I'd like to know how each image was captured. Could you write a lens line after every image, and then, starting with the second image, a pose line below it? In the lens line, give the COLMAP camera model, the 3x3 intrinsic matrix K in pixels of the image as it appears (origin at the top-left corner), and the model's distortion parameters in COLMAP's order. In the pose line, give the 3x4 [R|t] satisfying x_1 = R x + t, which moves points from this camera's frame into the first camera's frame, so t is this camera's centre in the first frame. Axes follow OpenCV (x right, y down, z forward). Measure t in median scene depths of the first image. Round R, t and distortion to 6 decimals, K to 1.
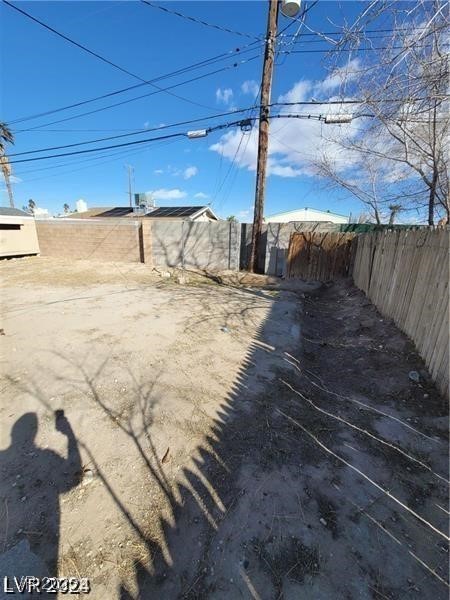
lens RADIAL K [[244.3, 0, 224.2], [0, 244.3, 299.1], [0, 0, 1]] dist [-0.007377, 0.001152]
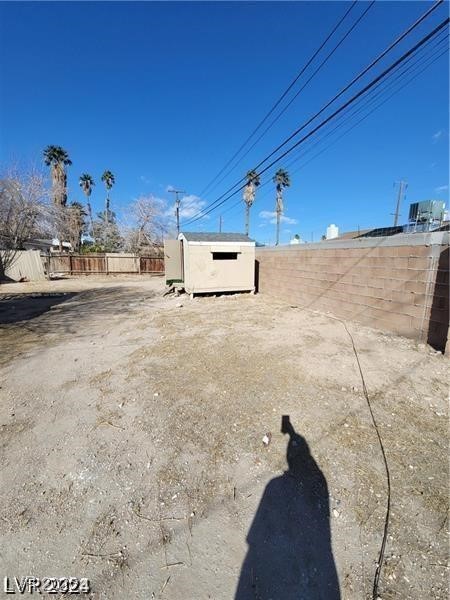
lens RADIAL K [[244.3, 0, 223.2], [0, 244.3, 300.5], [0, 0, 1]] dist [-0.007377, 0.001152]
pose [[0.593094, 0.120585, -0.796052, -0.221334], [-0.204694, 0.978817, -0.004237, -0.138517], [0.778678, 0.165460, 0.605214, 0.493611]]
